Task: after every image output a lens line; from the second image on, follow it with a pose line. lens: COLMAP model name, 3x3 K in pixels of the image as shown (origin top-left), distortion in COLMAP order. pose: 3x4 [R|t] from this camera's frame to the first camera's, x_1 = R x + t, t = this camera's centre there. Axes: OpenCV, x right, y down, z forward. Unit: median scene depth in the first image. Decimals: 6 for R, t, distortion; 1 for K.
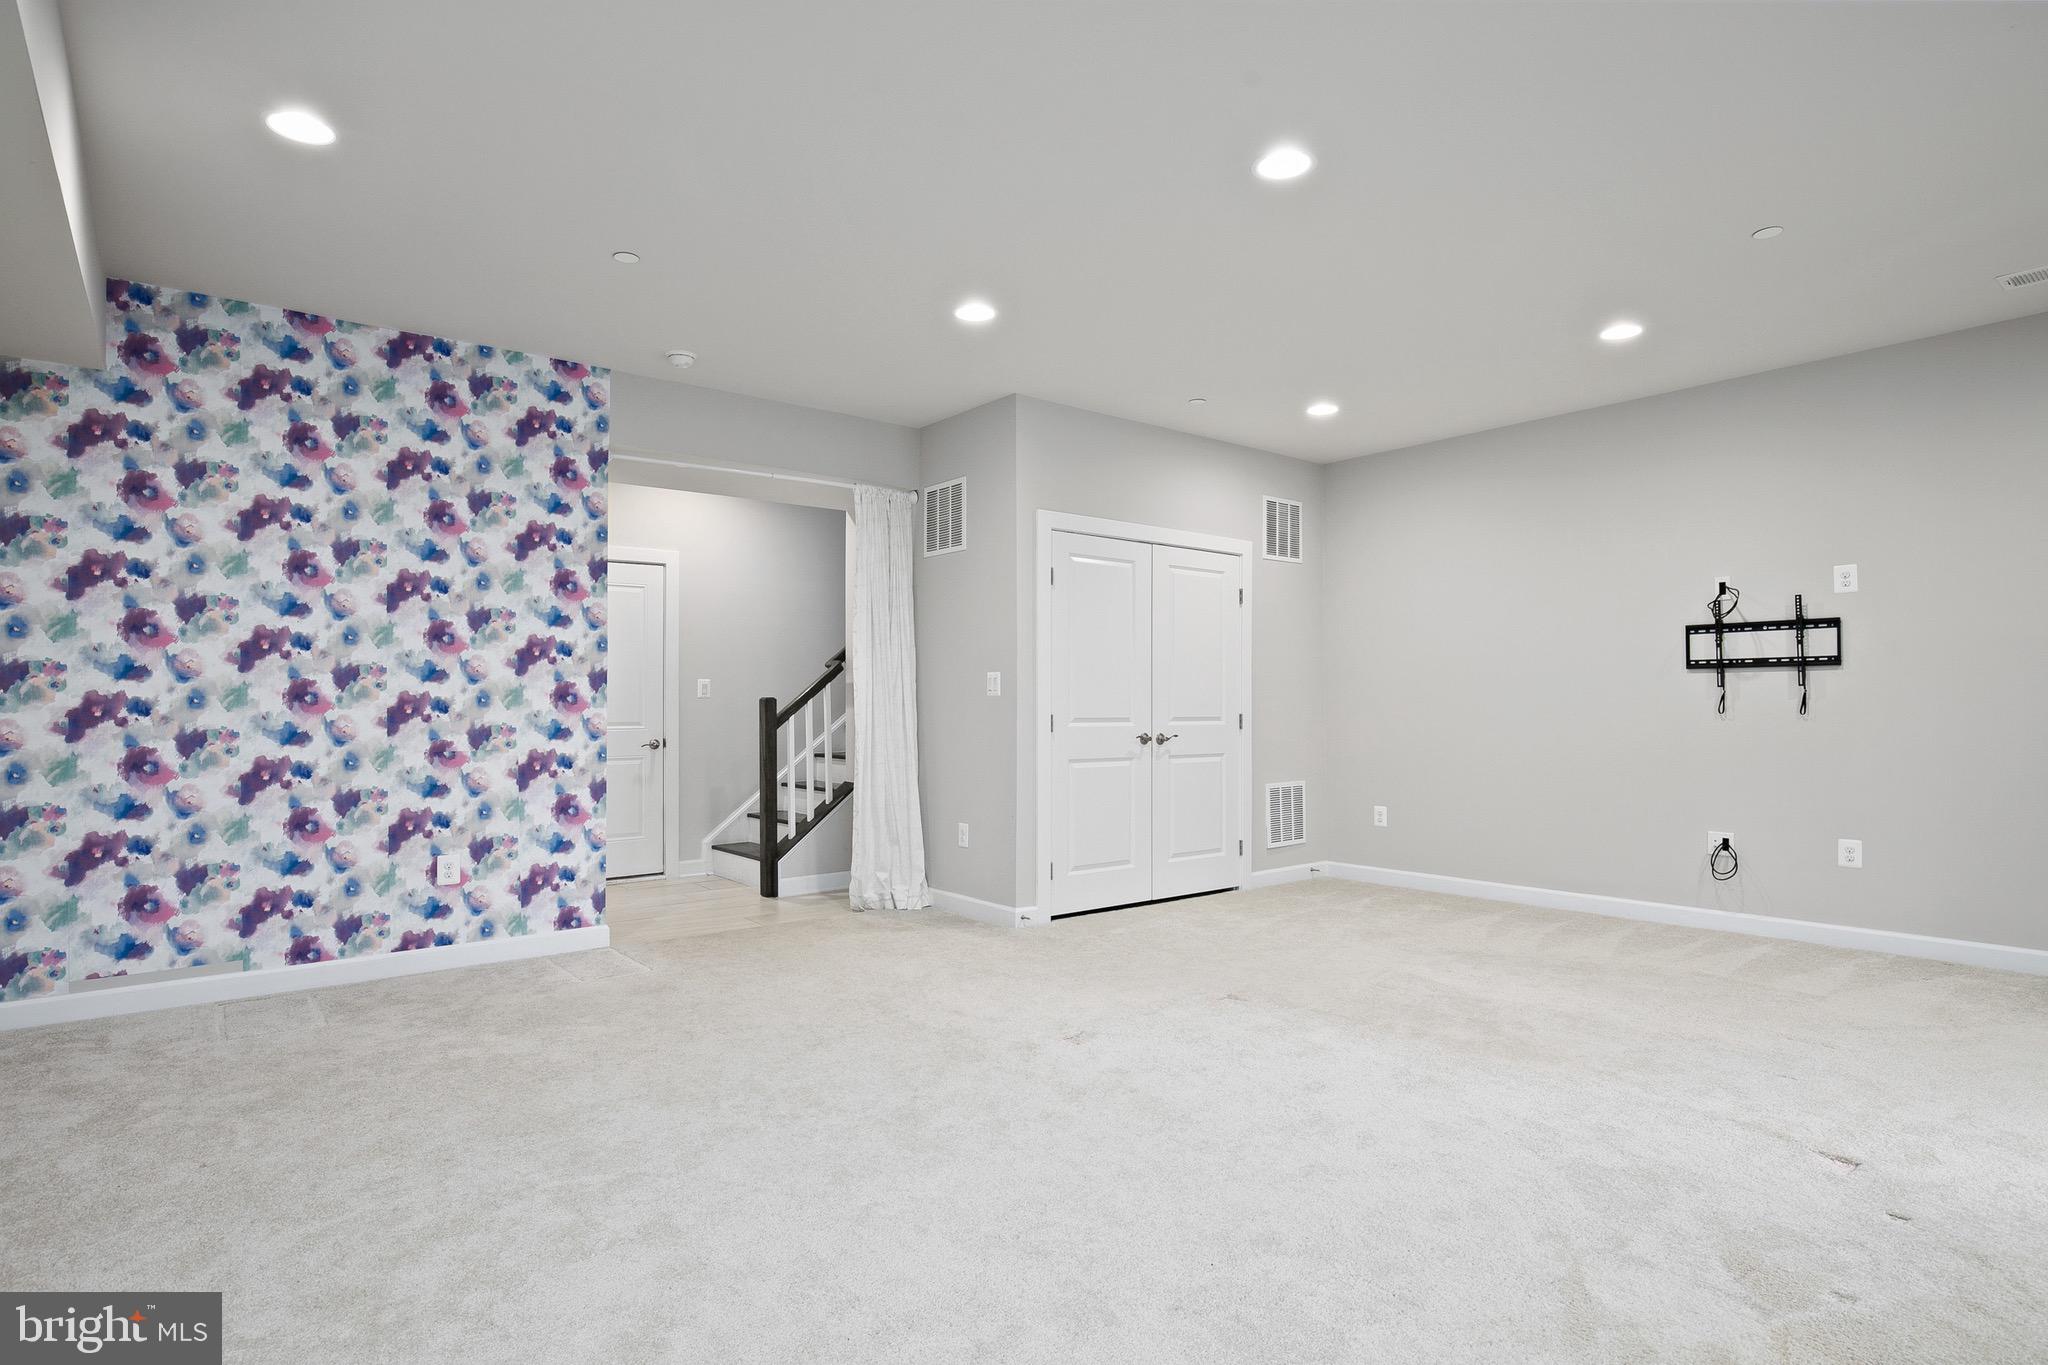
lens RADIAL K [[1103.3, 0, 1024.0], [0, 1103.3, 682.5], [0, 0, 1]] dist [-0.001561, -0.000135]
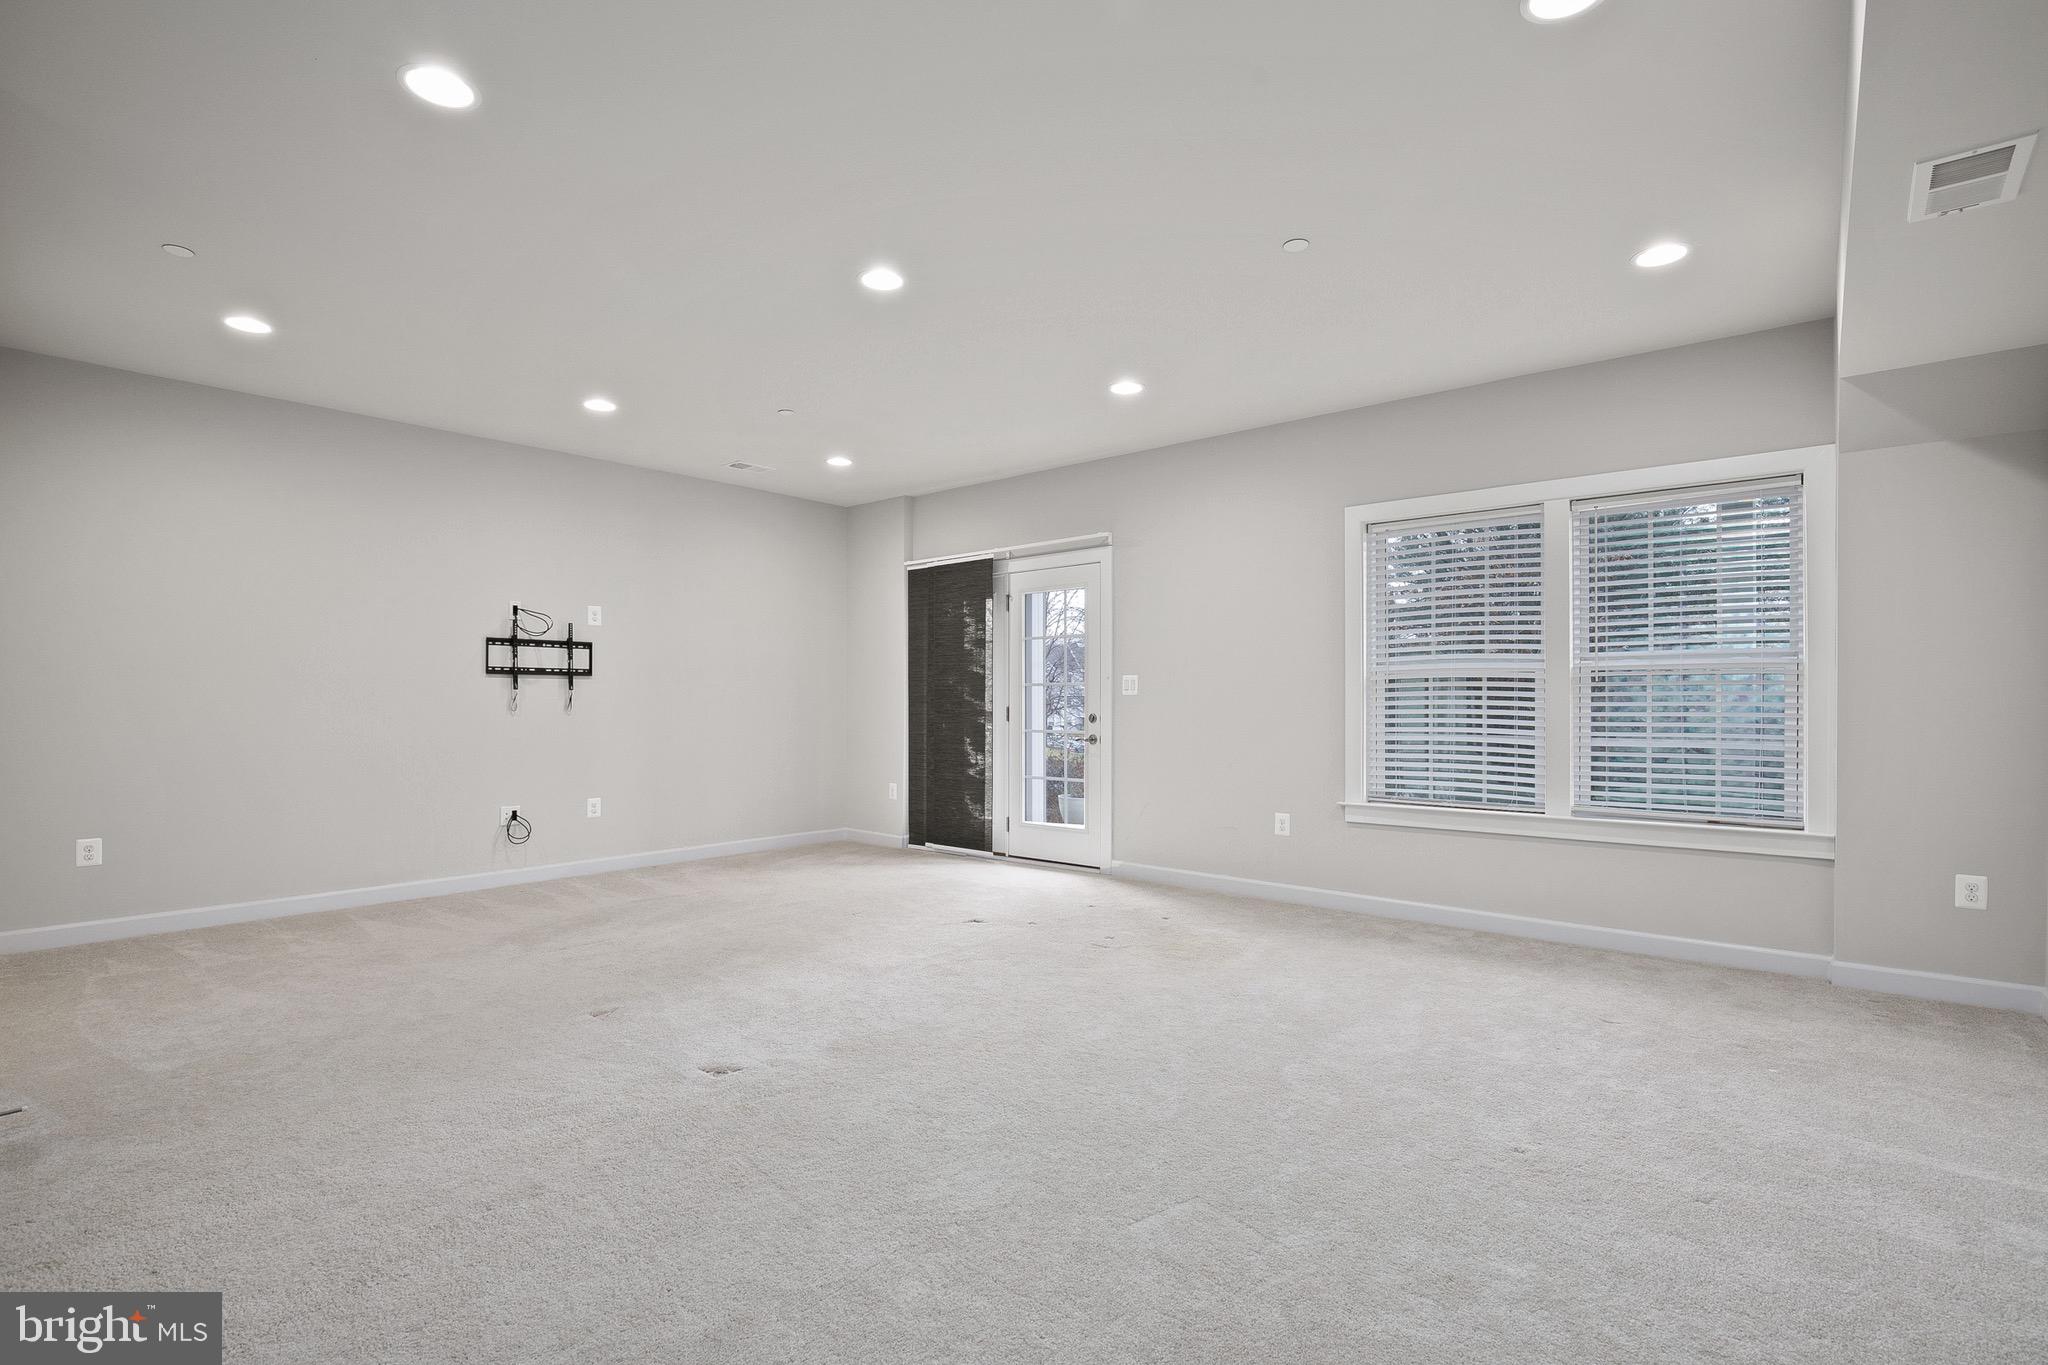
lens RADIAL K [[970.6, 0, 1025.7], [0, 970.6, 703.6], [0, 0, 1]] dist [-0.000928, -0.000201]
pose [[-0.191034, 0.003864, 0.981576, -0.564031], [-0.021003, 0.999747, -0.008023, 0.017076], [-0.981359, -0.022149, -0.190905, 0.655963]]
